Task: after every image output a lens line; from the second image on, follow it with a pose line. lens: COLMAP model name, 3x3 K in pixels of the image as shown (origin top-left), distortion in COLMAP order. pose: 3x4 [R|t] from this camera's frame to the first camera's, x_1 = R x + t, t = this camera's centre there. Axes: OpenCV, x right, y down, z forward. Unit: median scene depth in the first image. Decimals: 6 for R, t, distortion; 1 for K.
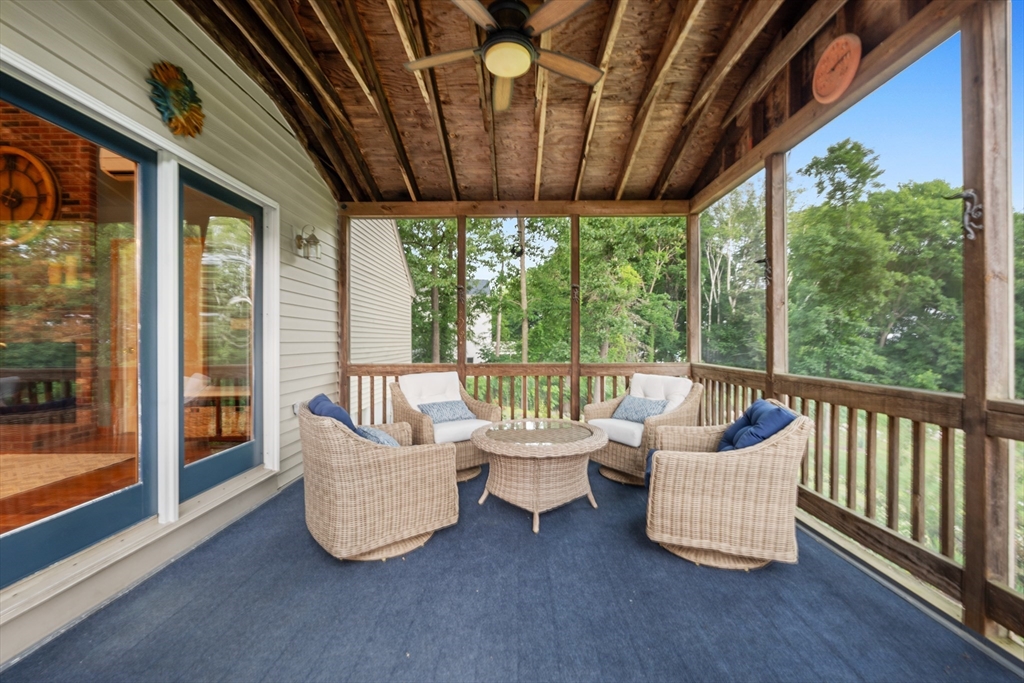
lens RADIAL K [[396.6, 0, 512.0], [0, 396.6, 341.5], [0, 0, 1]] dist [-0.000341, -0.000045]
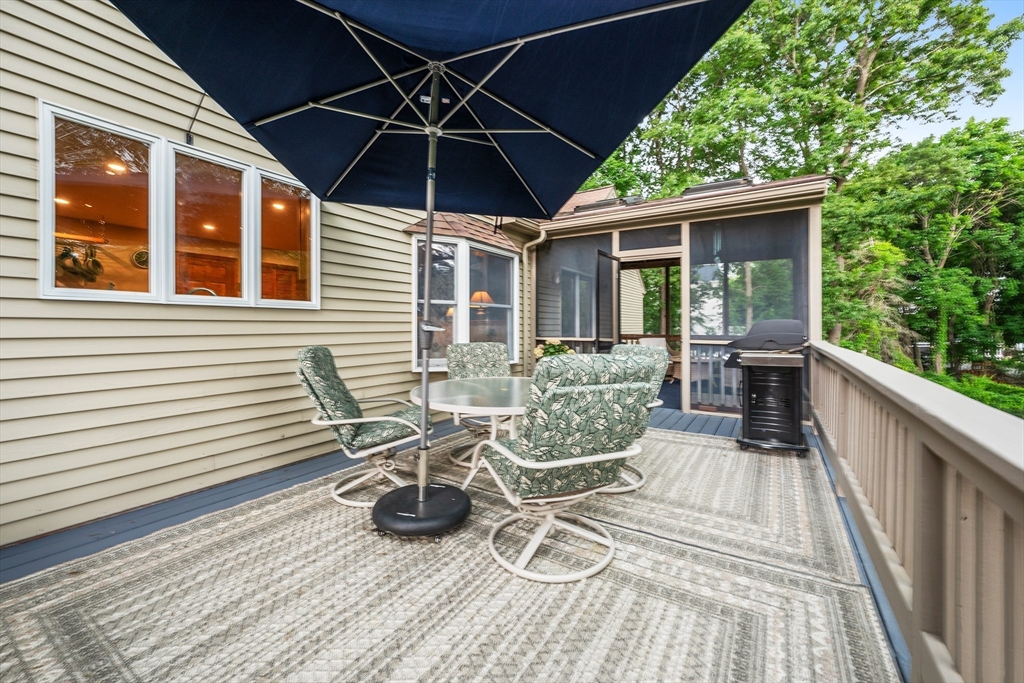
lens RADIAL K [[419.6, 0, 513.3], [0, 419.6, 325.8], [0, 0, 1]] dist [-0.000574, -0.000062]
pose [[0.853339, 0.001498, -0.521354, 0.088627], [-0.001293, 0.999999, 0.000757, 0.000461], [0.521355, 0.000028, 0.853340, -0.353047]]
